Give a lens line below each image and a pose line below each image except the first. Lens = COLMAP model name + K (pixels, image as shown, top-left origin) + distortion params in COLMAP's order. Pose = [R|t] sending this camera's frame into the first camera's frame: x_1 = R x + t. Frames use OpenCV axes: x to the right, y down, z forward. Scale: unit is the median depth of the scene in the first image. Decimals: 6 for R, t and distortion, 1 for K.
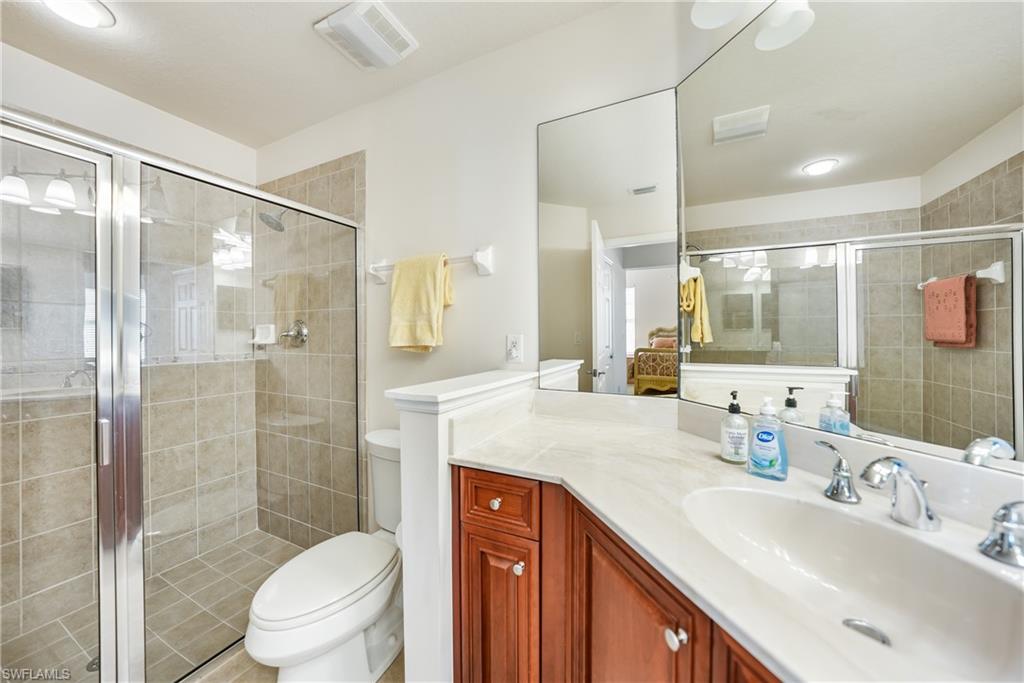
lens RADIAL K [[365.2, 0, 510.3], [0, 365.2, 332.7], [0, 0, 1]] dist [-0.032166, 0.007368]
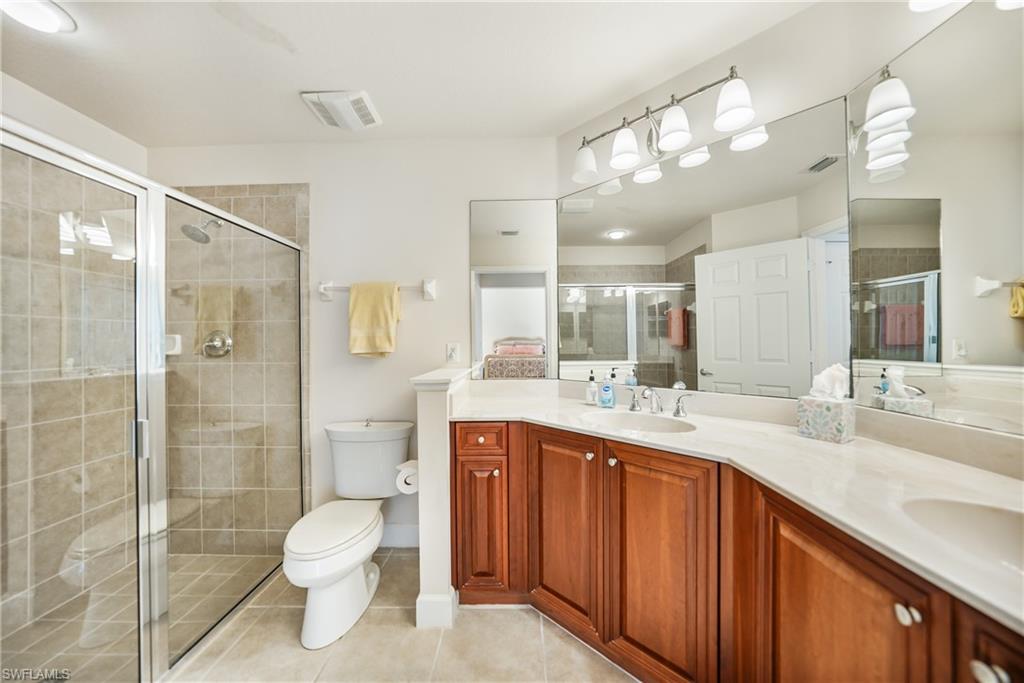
lens RADIAL K [[354.6, 0, 513.0], [0, 354.6, 337.8], [0, 0, 1]] dist [-0.028105, 0.006513]
pose [[0.904092, -0.000200, 0.427337, -0.344589], [0.005149, 0.999932, -0.010426, -0.000276], [-0.427306, 0.011626, 0.904032, -0.335266]]
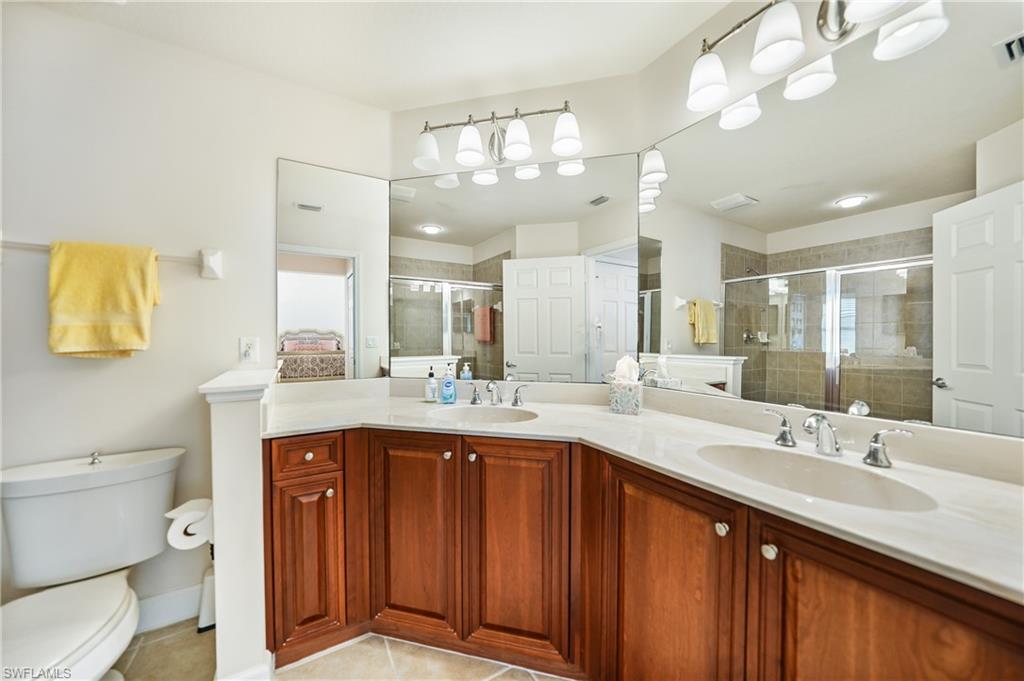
lens RADIAL K [[356.0, 0, 509.0], [0, 356.0, 337.3], [0, 0, 1]] dist [-0.030044, 0.006808]
pose [[0.544740, -0.000211, 0.838605, -0.420373], [-0.003906, 0.999988, 0.002789, -0.000098], [-0.838596, -0.004795, 0.544733, -0.221666]]
